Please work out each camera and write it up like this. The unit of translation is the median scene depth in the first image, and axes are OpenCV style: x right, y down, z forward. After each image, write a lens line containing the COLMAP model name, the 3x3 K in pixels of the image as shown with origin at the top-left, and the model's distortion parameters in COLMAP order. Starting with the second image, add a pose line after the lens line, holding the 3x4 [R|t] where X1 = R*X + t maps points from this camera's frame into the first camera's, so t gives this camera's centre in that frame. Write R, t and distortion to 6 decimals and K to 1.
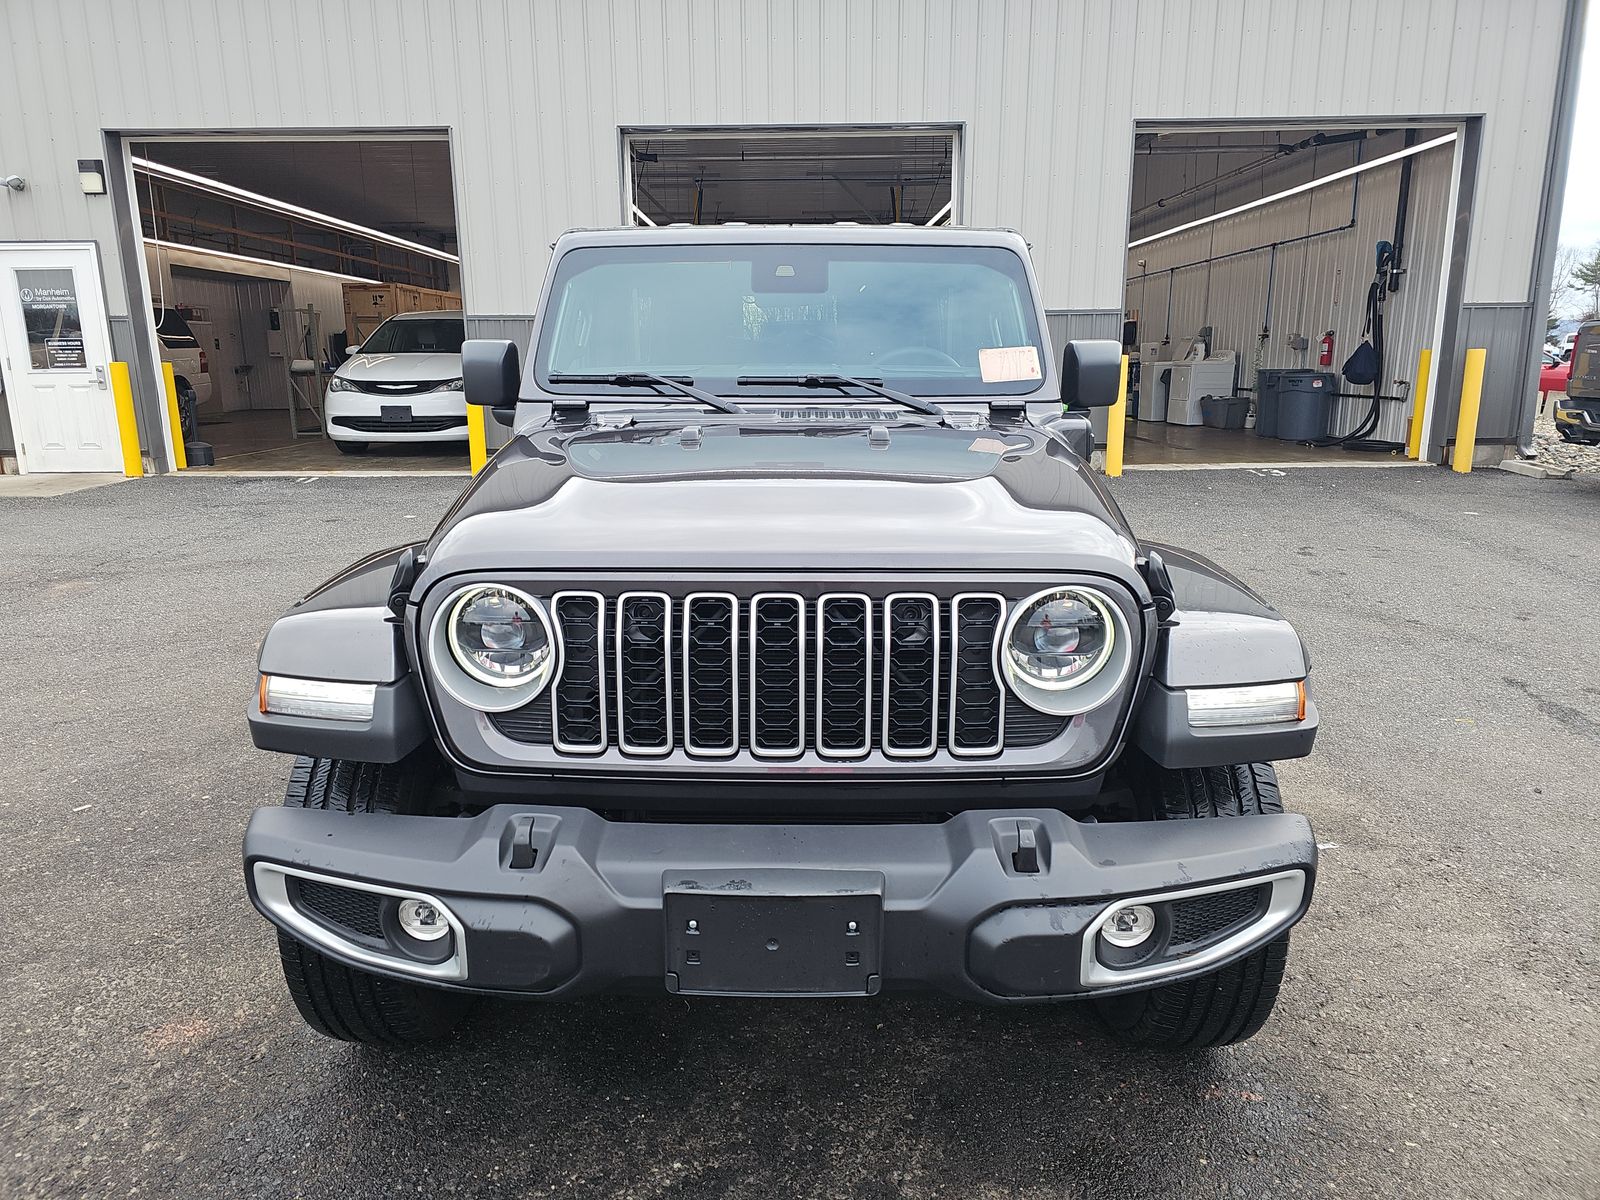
lens RADIAL K [[1053.9, 0, 803.7], [0, 1053.9, 591.5], [0, 0, 1]] dist [0.061265, -0.048607]
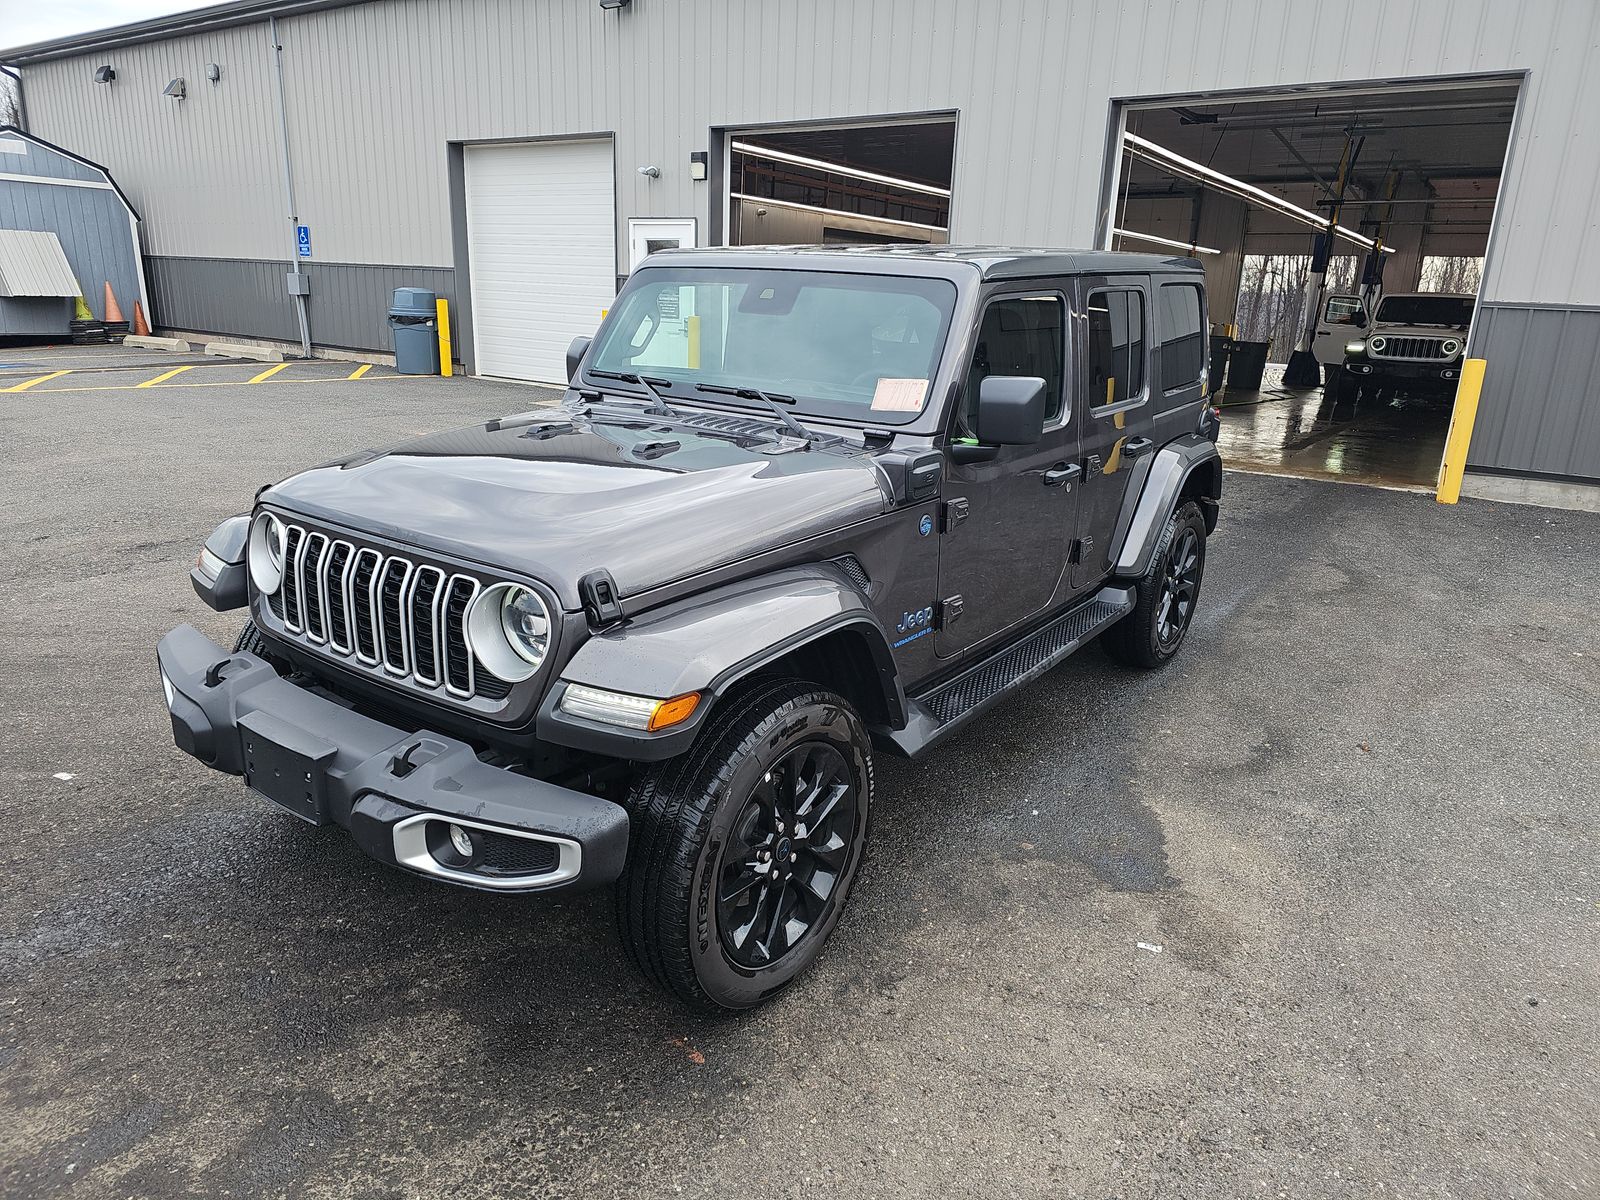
lens RADIAL K [[1051.1, 0, 786.4], [0, 1051.1, 602.8], [0, 0, 1]] dist [0.050825, -0.040991]
pose [[0.823490, 0.198387, -0.531514, 0.703992], [-0.171733, 0.980081, 0.099744, -0.097212], [0.540714, 0.009140, 0.841157, 0.057981]]
